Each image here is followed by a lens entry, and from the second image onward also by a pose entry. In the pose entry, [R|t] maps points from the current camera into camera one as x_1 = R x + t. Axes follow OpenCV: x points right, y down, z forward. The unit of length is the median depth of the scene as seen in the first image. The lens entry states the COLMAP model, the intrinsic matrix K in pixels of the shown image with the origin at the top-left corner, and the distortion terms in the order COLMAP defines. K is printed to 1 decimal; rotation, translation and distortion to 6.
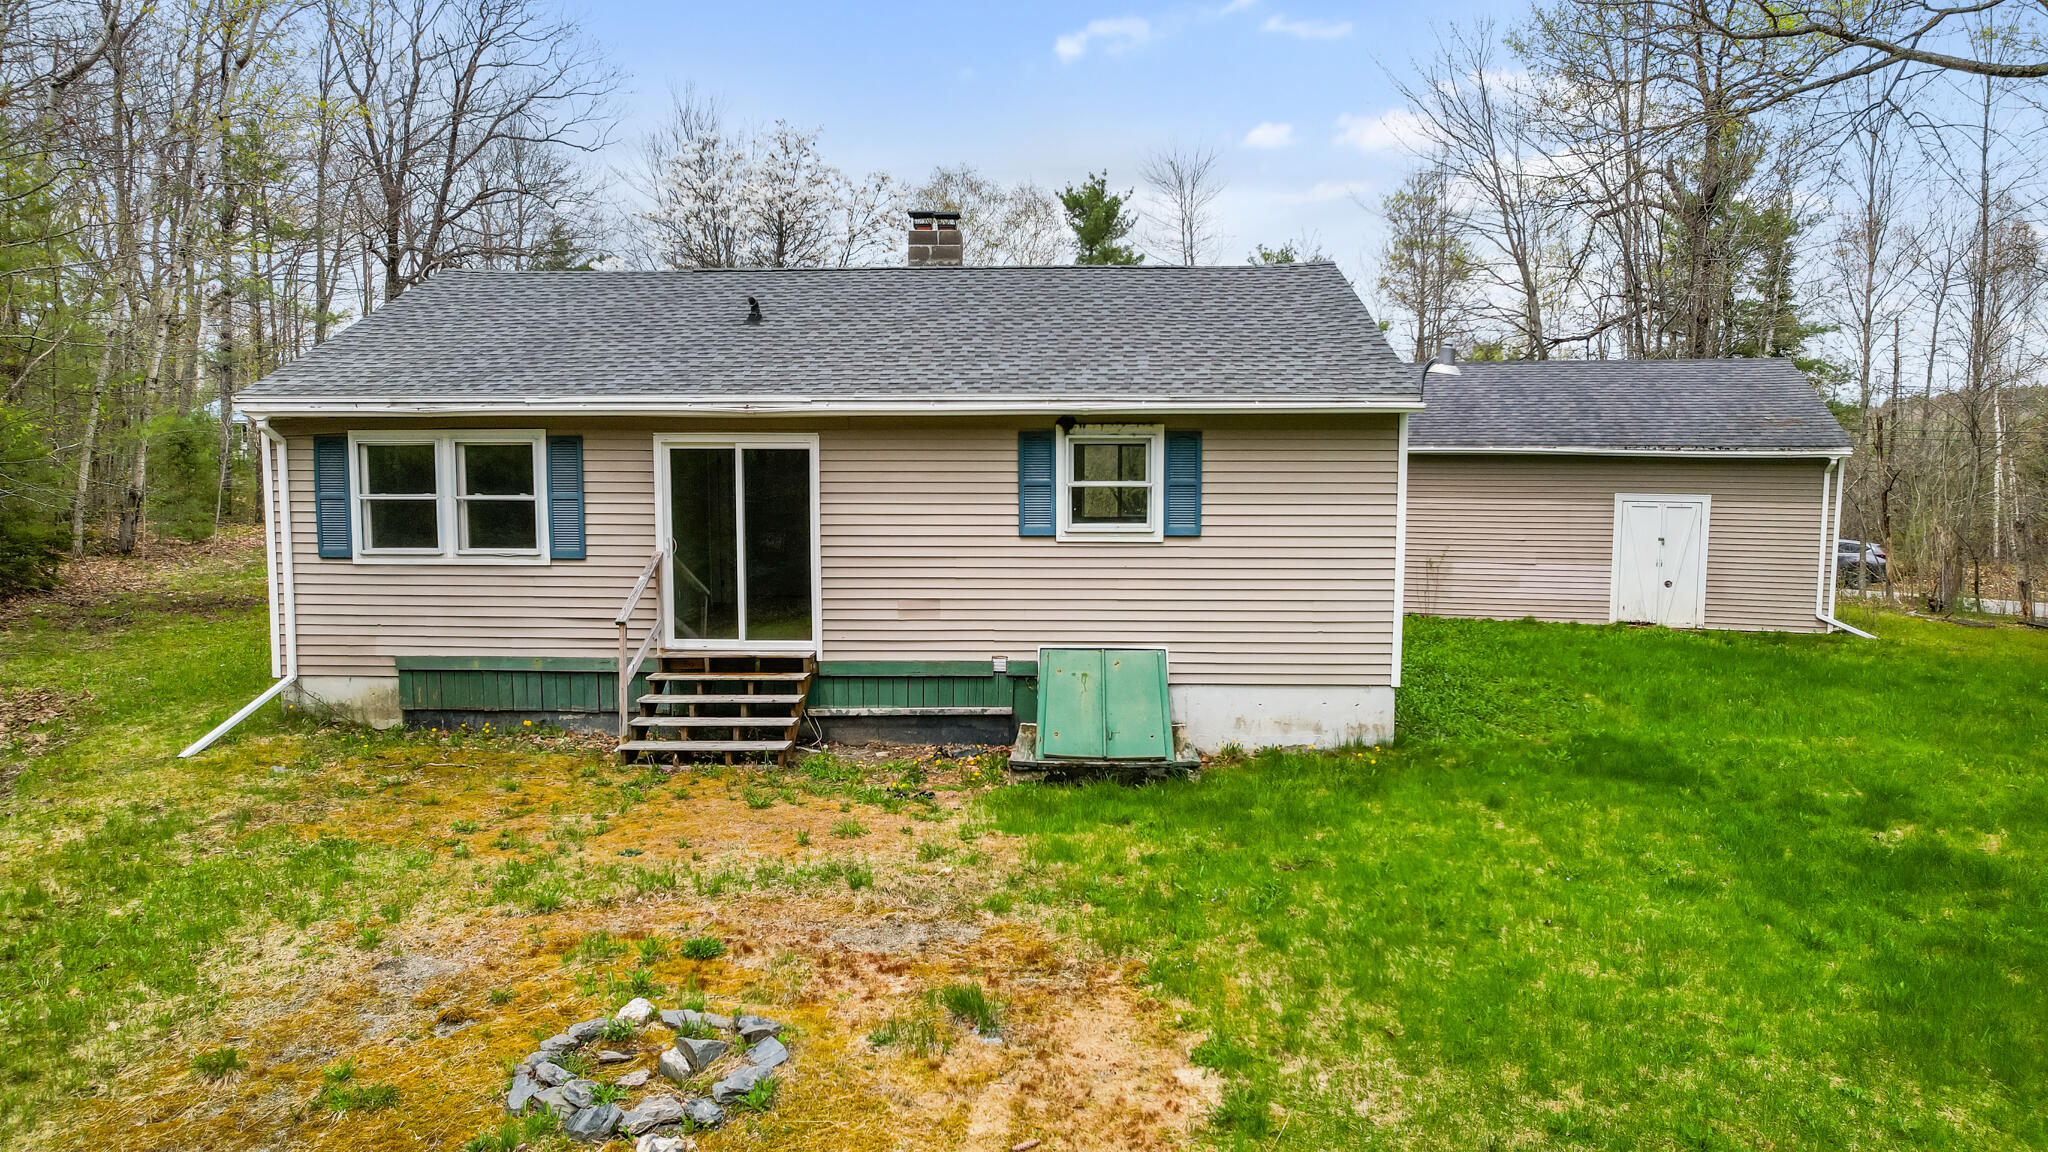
lens RADIAL K [[1316.4, 0, 1034.9], [0, 1316.4, 572.3], [0, 0, 1]] dist [-0.081892, 0.072388]
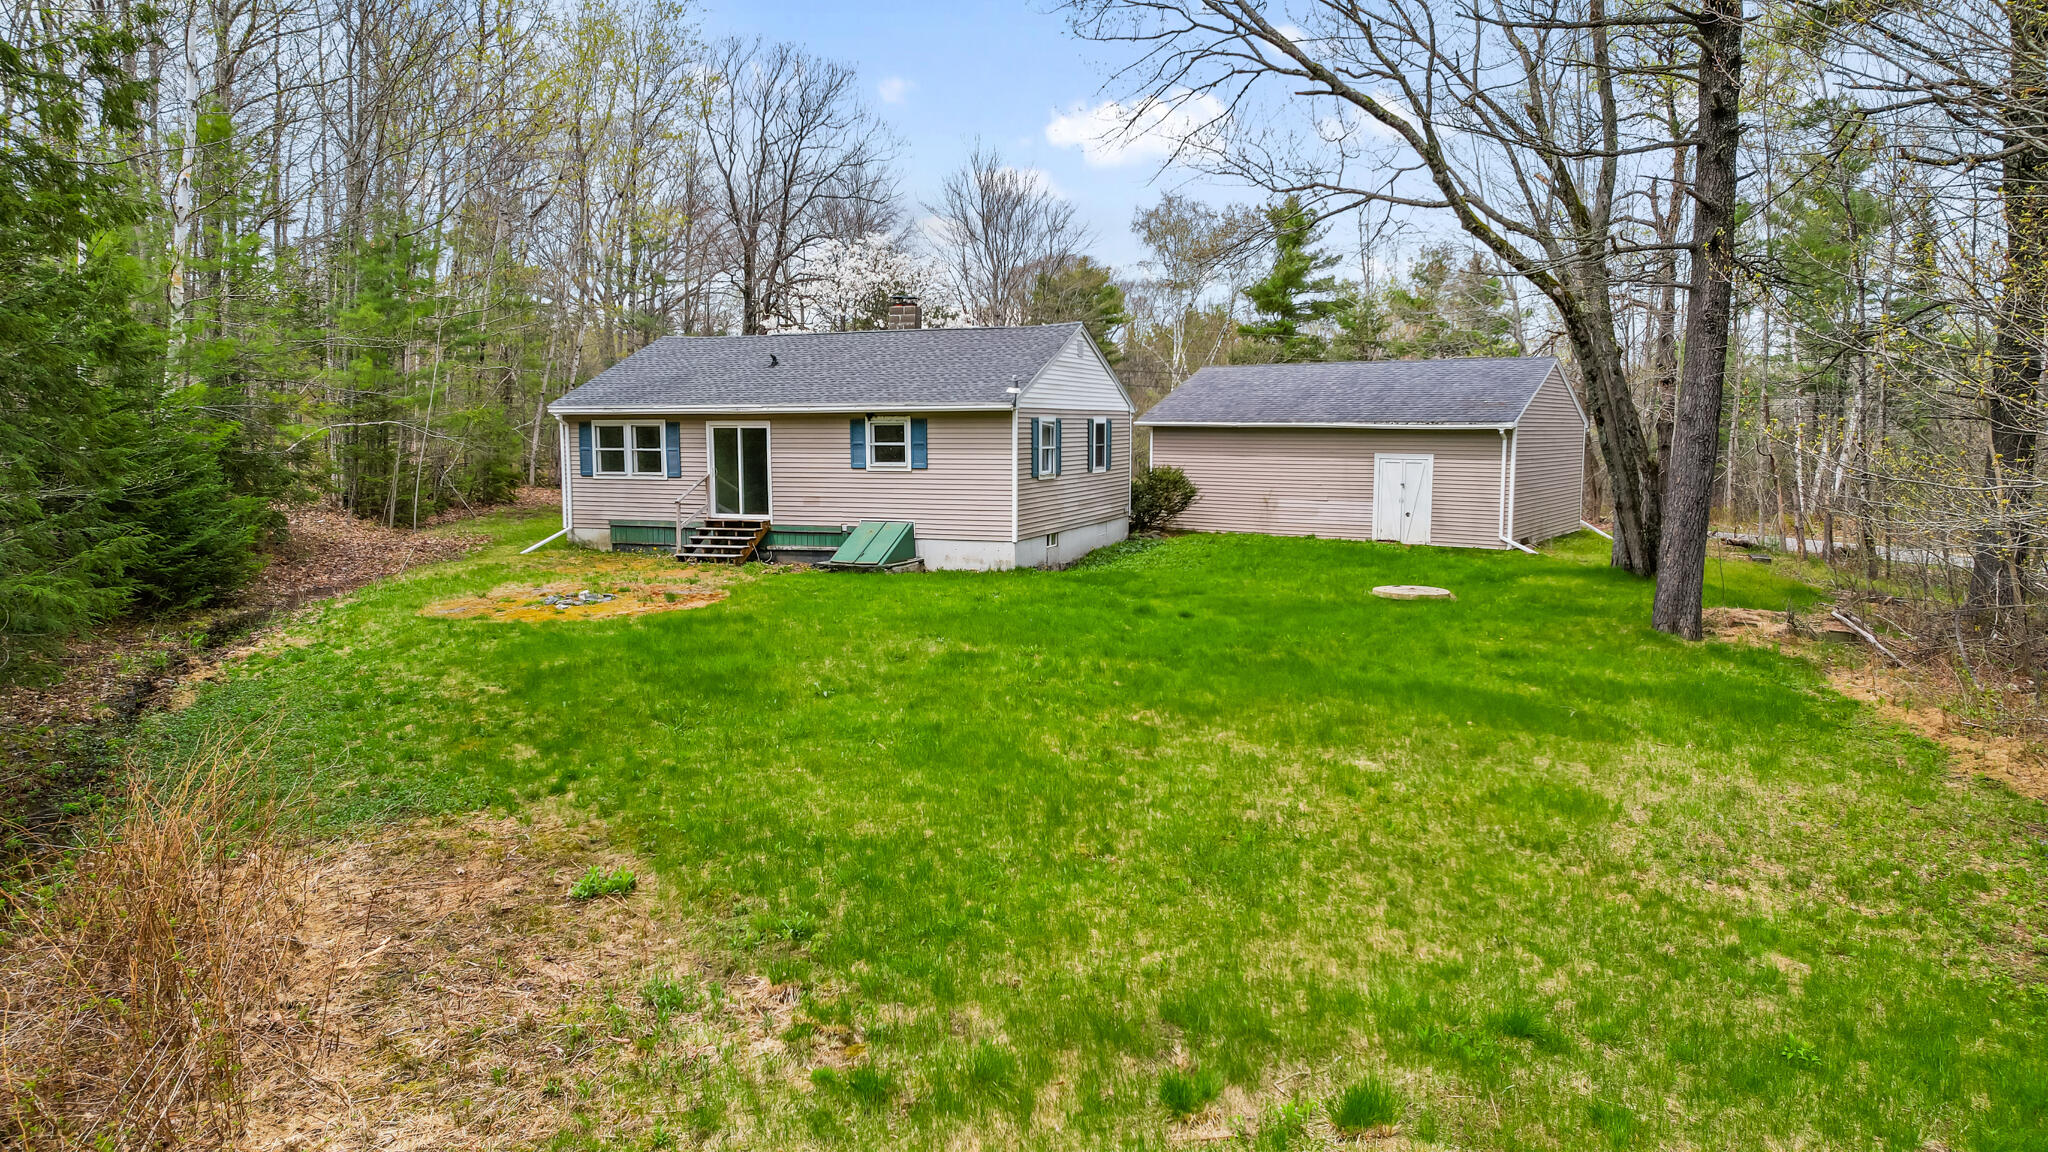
lens RADIAL K [[1316.4, 0, 1034.9], [0, 1316.4, 572.3], [0, 0, 1]] dist [-0.081892, 0.072388]
pose [[0.948094, 0.033058, -0.316268, 0.956355], [-0.025580, 0.999287, 0.027767, 0.075739], [0.316961, -0.018235, 0.948263, -0.951977]]
